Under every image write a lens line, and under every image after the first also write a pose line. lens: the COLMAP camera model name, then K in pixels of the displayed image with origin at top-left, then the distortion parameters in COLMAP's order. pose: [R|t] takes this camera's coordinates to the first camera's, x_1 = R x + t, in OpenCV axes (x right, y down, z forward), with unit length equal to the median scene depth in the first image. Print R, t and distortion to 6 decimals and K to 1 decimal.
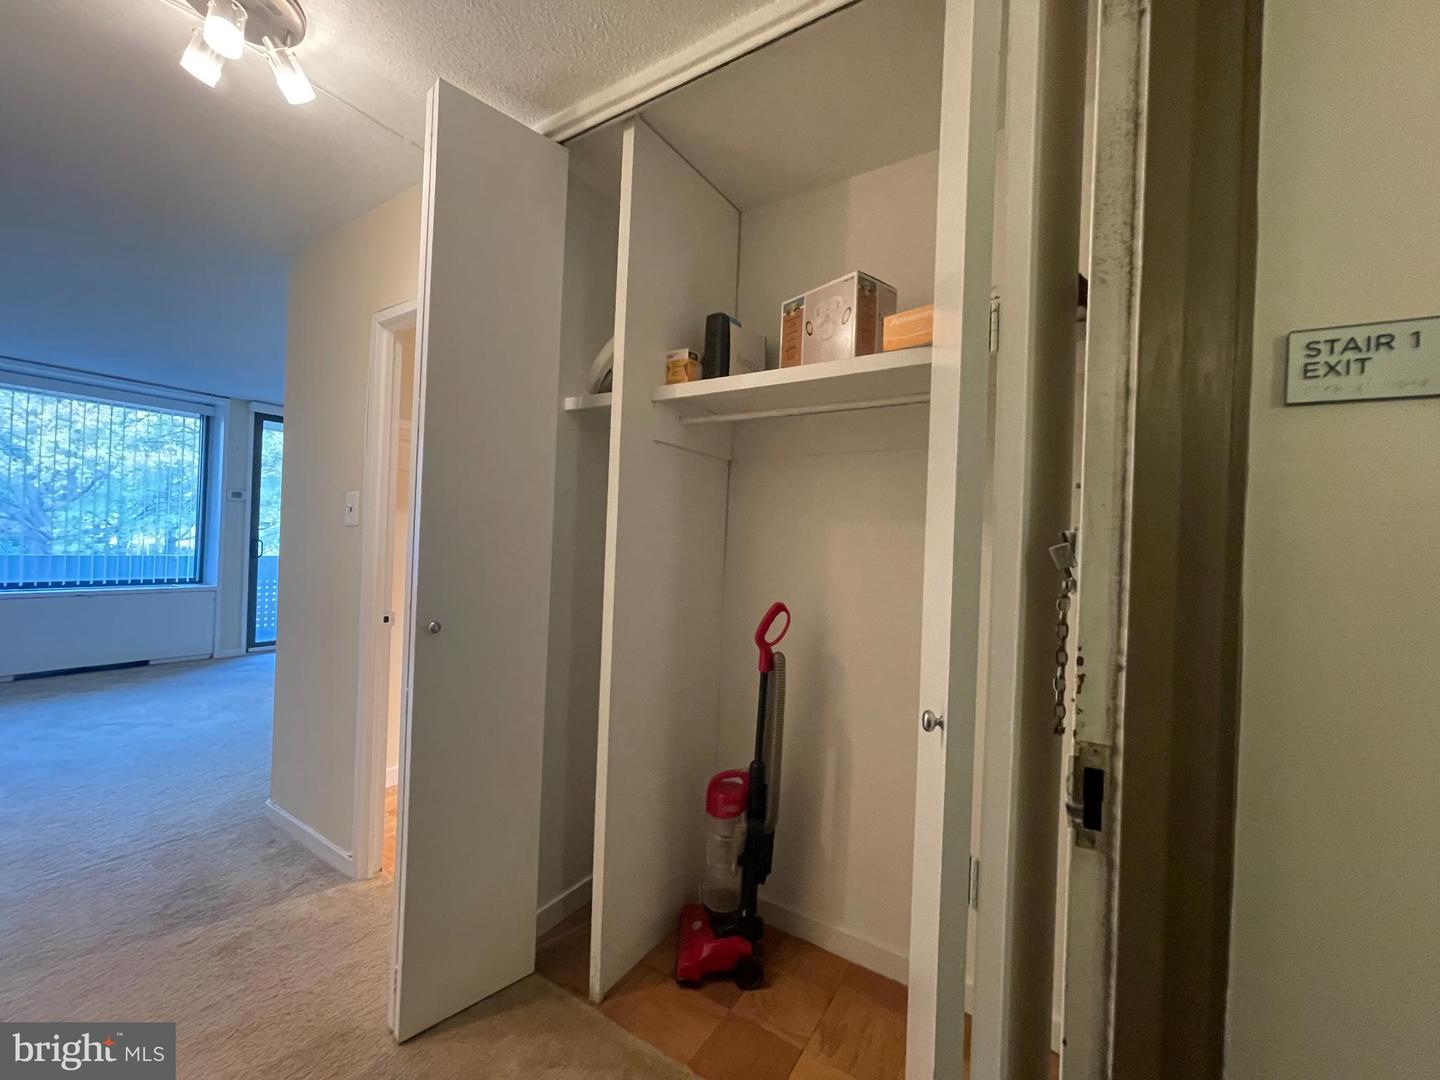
lens RADIAL K [[588.4, 0, 722.6], [0, 588.4, 541.8], [0, 0, 1]] dist [0.002908, -0.000165]
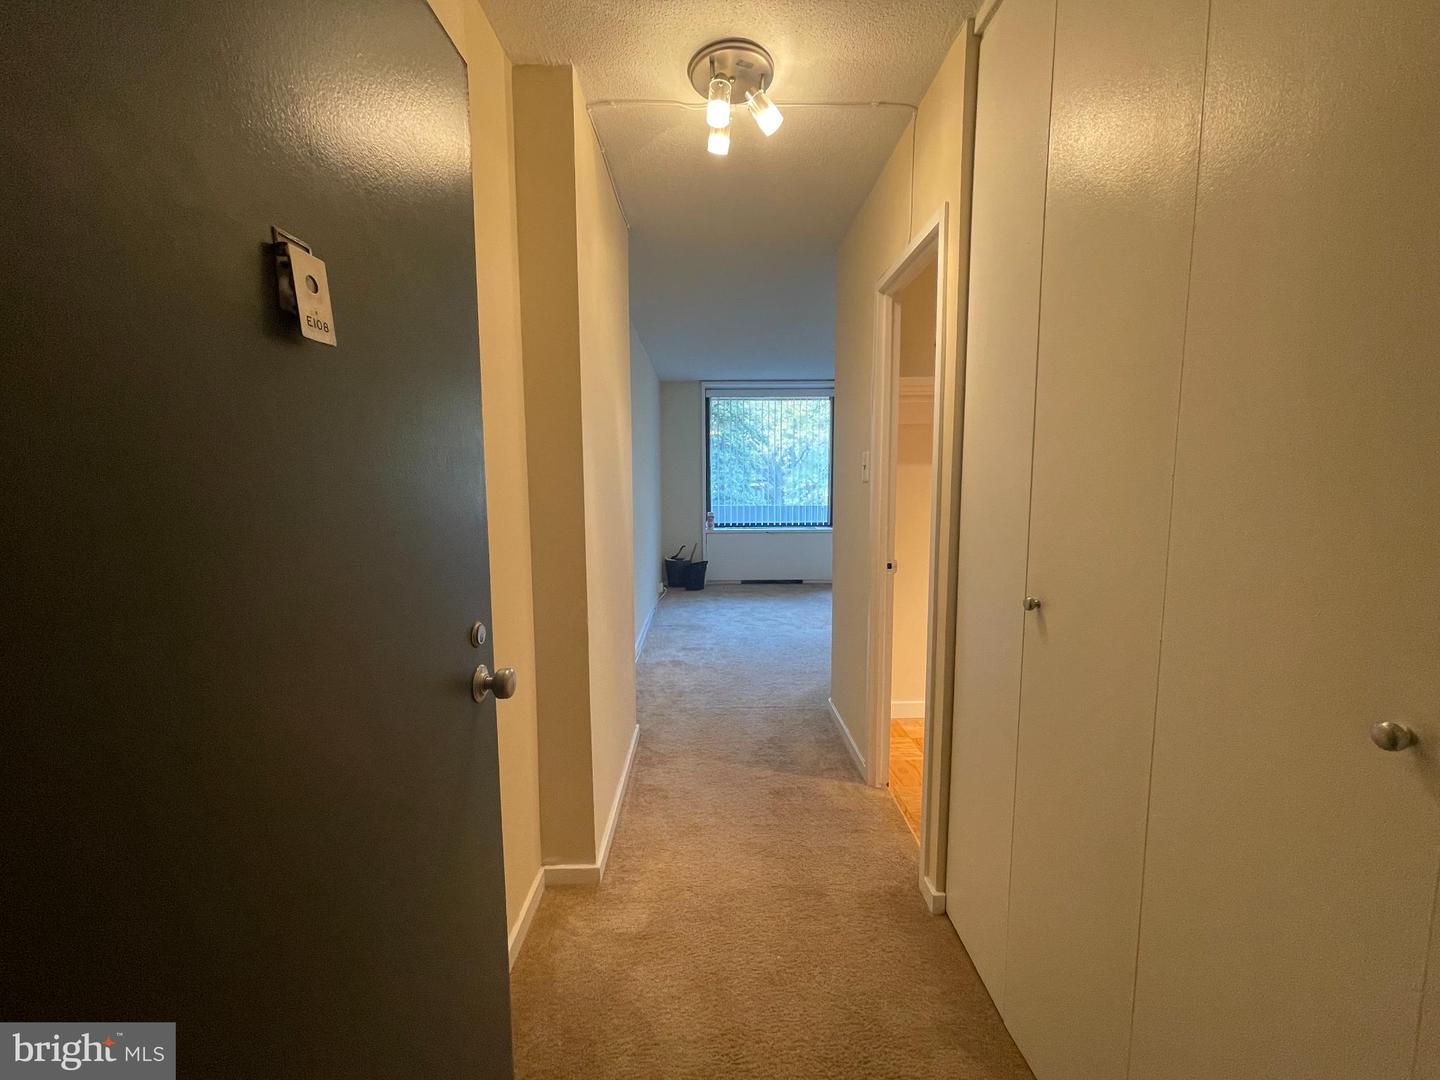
lens RADIAL K [[588.4, 0, 719.2], [0, 588.4, 536.9], [0, 0, 1]] dist [0.002908, -0.000165]
pose [[0.538344, 0.042163, -0.841669, 0.179353], [0.026429, 0.997412, 0.066870, -0.003216], [0.842310, -0.058244, 0.535837, 0.147177]]
